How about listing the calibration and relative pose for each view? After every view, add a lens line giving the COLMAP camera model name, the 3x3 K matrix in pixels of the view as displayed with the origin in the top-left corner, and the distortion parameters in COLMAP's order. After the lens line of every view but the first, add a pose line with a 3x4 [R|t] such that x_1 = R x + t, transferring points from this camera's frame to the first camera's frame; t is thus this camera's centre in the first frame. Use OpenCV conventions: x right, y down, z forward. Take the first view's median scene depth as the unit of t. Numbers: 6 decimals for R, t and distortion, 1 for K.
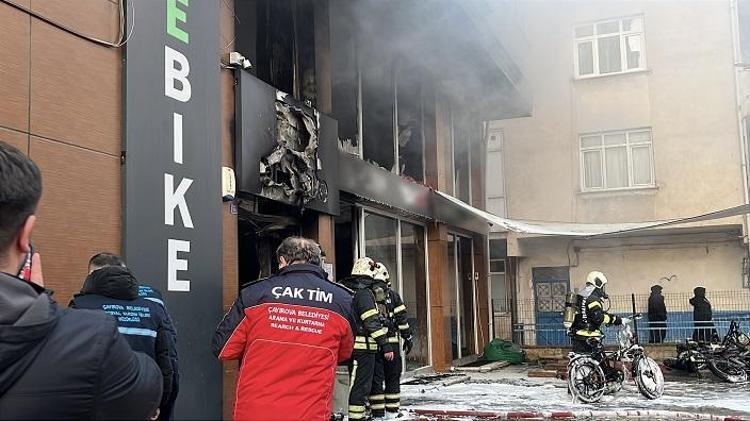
lens RADIAL K [[888.6, 0, 373.7], [0, 888.6, 209.1], [0, 0, 1]] dist [0.041798, 0.000000]
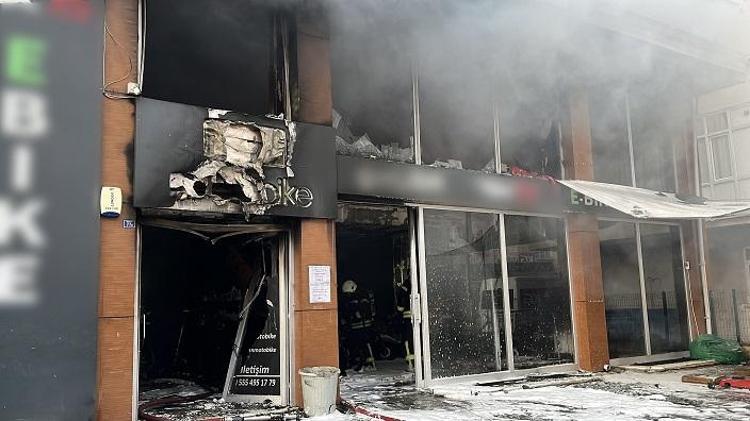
lens RADIAL K [[703.1, 0, 375.5], [0, 703.1, 209.3], [0, 0, 1]] dist [0.004289, 0.000000]
pose [[0.810360, -0.074663, -0.581156, 0.517204], [0.072833, 0.996991, -0.026529, 0.023654], [0.581389, -0.020829, 0.813359, 0.403532]]
